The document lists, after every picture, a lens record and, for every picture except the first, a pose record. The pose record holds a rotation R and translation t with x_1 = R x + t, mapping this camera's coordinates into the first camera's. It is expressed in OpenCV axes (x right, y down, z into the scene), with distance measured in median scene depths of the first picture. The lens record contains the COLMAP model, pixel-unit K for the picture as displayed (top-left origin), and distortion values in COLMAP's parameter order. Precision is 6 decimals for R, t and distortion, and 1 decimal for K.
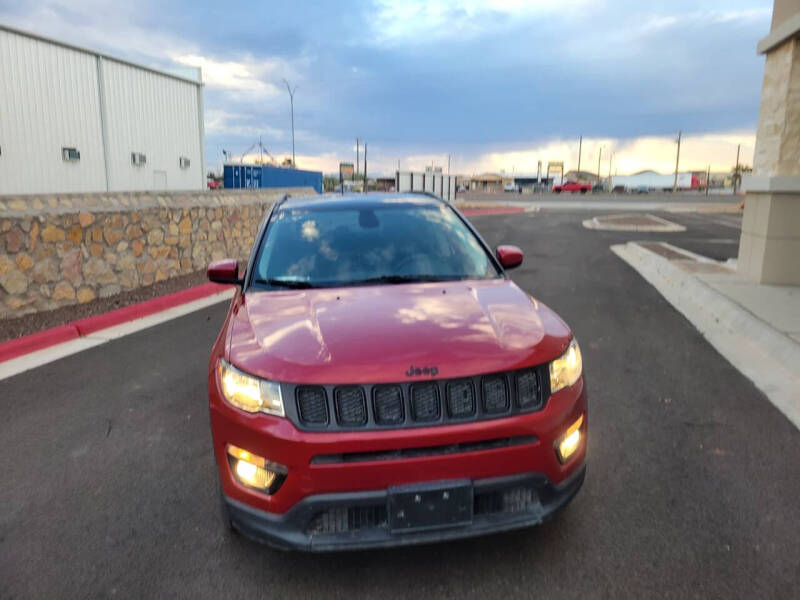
lens RADIAL K [[604.6, 0, 389.2], [0, 604.6, 290.0], [0, 0, 1]] dist [0.074066, -0.059566]
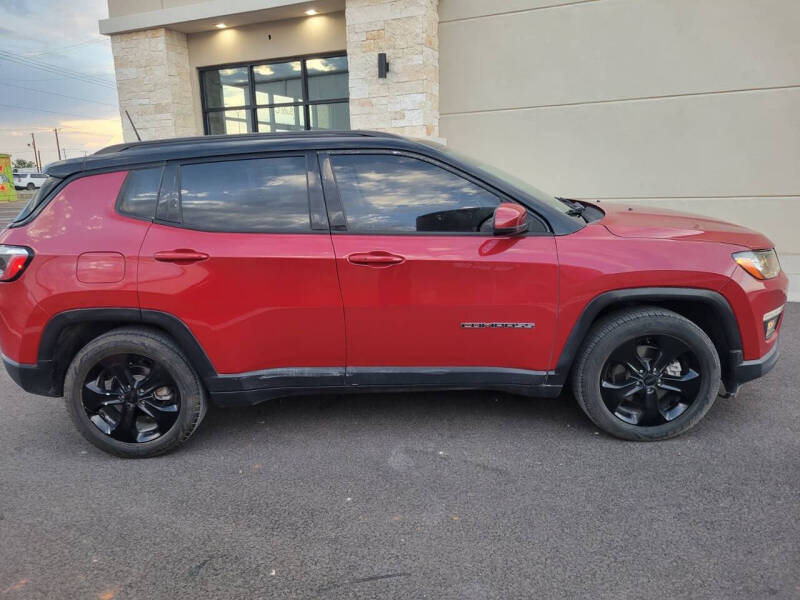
lens RADIAL K [[604.6, 0, 389.2], [0, 604.6, 290.0], [0, 0, 1]] dist [0.074066, -0.059566]
pose [[0.160216, -0.204001, 0.965772, -0.468248], [0.202055, 0.964471, 0.170206, -0.046333], [-0.966180, 0.167869, 0.195743, 0.441739]]
